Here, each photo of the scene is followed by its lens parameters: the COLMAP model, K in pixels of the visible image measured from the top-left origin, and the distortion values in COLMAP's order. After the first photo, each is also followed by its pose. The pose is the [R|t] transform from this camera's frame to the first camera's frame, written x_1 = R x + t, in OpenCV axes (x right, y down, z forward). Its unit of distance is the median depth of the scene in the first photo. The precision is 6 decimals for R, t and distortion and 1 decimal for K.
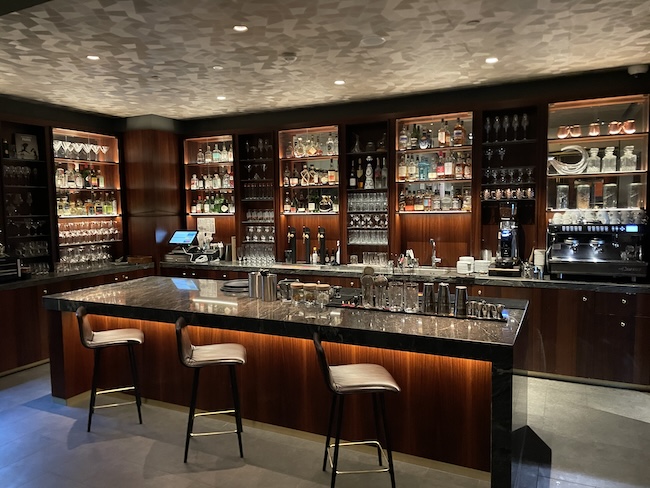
lens RADIAL K [[495.7, 0, 325.0], [0, 495.7, 244.0], [0, 0, 1]] dist [0.043774, -0.002556]
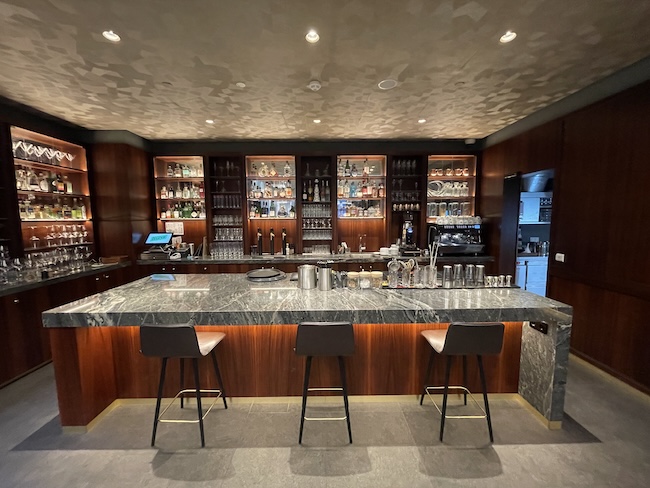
lens RADIAL K [[266.0, 0, 325.0], [0, 266.0, 244.0], [0, 0, 1]] dist [-0.002550, 0.000055]
pose [[0.890779, -0.035649, 0.453037, -0.226255], [0.028270, 0.999335, 0.023050, -0.003667], [-0.453557, -0.007725, 0.891194, 0.262420]]
